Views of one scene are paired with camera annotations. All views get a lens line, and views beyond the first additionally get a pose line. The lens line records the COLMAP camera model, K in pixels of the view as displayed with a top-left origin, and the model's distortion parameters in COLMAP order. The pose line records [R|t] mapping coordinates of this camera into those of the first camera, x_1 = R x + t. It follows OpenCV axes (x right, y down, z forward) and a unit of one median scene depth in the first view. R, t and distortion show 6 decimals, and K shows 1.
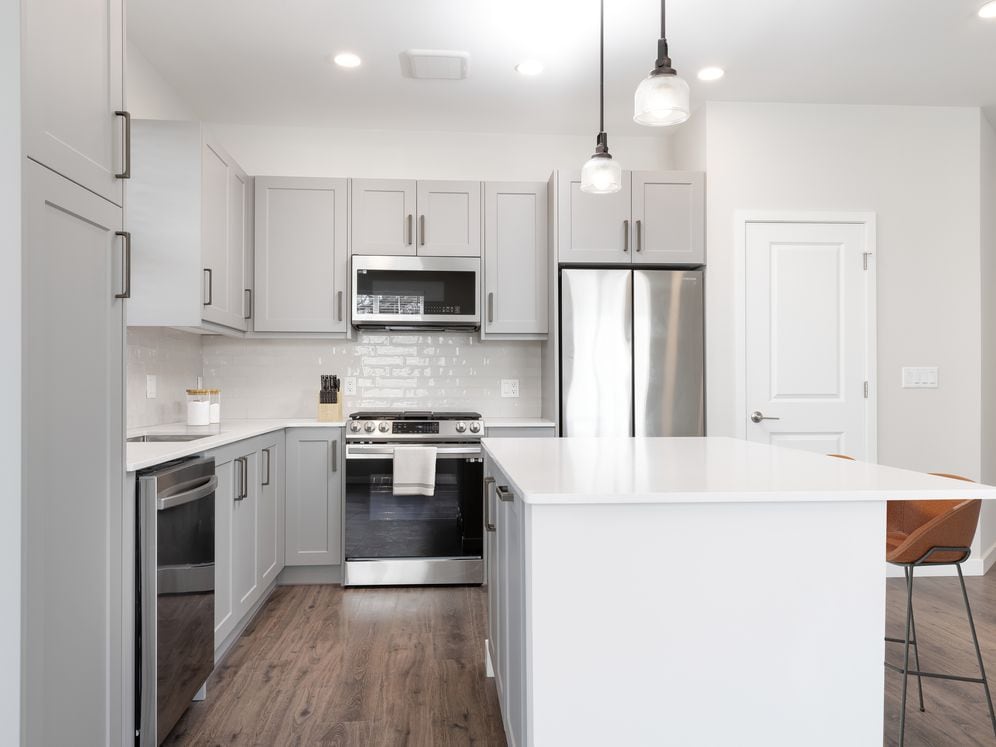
lens RADIAL K [[761.4, 0, 490.8], [0, 761.4, 377.6], [0, 0, 1]] dist [-0.001615, 0.003948]
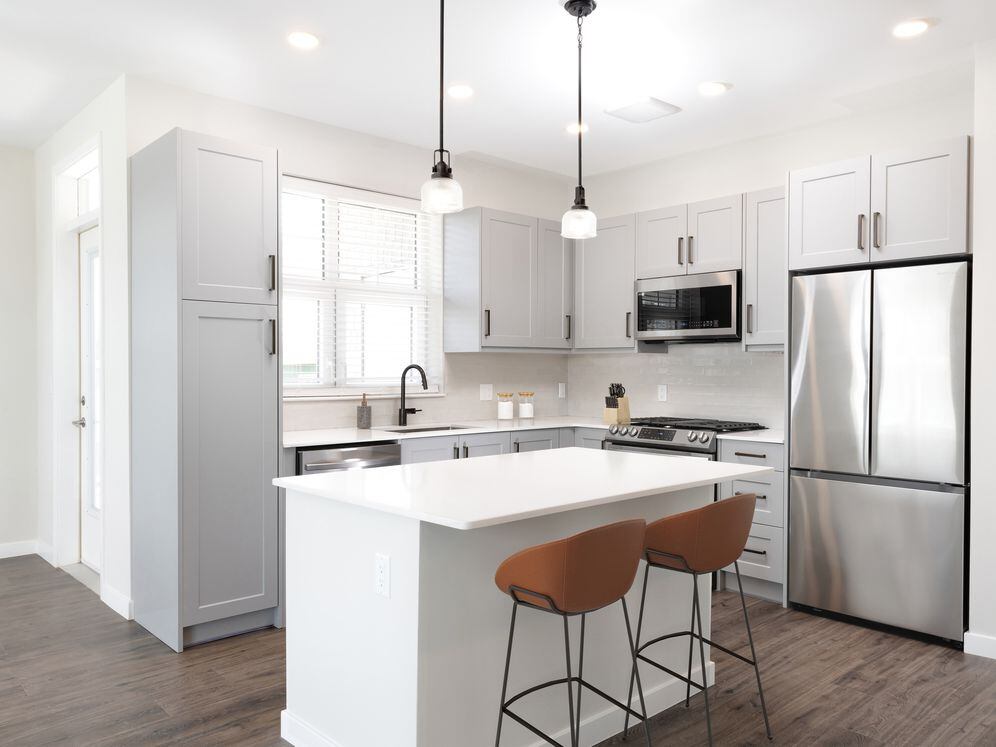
lens RADIAL K [[761.4, 0, 493.0], [0, 761.4, 374.6], [0, 0, 1]] dist [-0.001615, 0.003948]
pose [[0.617753, 0.007223, -0.786339, 0.590918], [0.003955, 0.999917, 0.012292, -0.033468], [0.786362, -0.010703, 0.617673, 0.119937]]
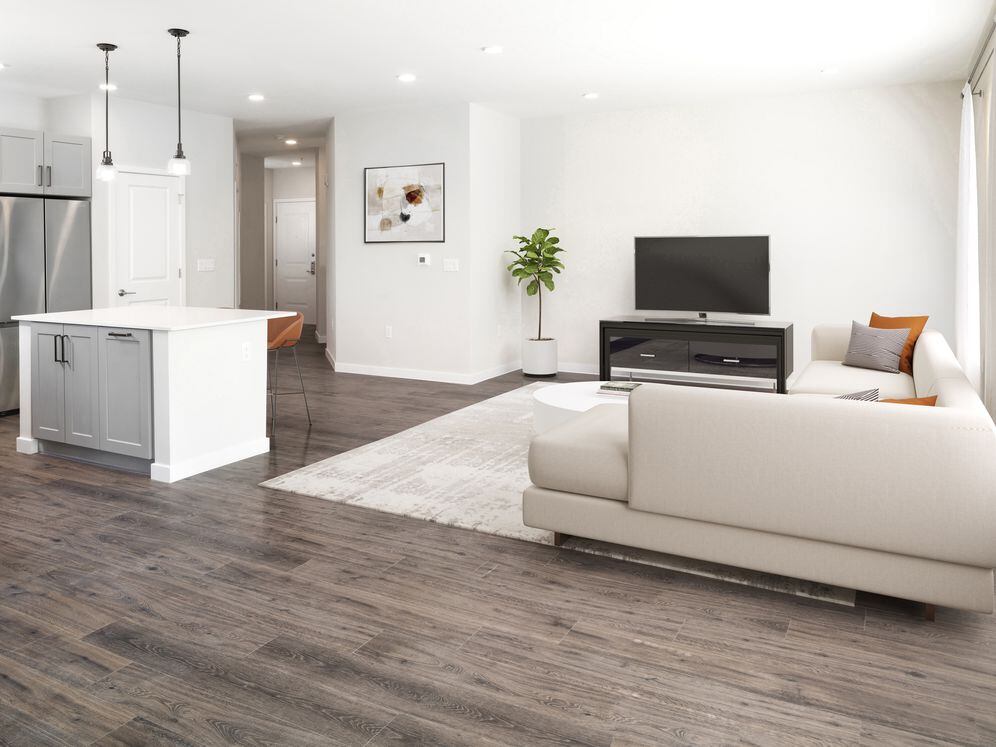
lens RADIAL K [[761.4, 0, 494.0], [0, 761.4, 371.8], [0, 0, 1]] dist [-0.001615, 0.003948]
pose [[0.531550, -0.142248, 0.834997, -0.627069], [-0.001935, 0.985591, 0.169135, -0.059958], [-0.847024, -0.091519, 0.523616, -0.545638]]
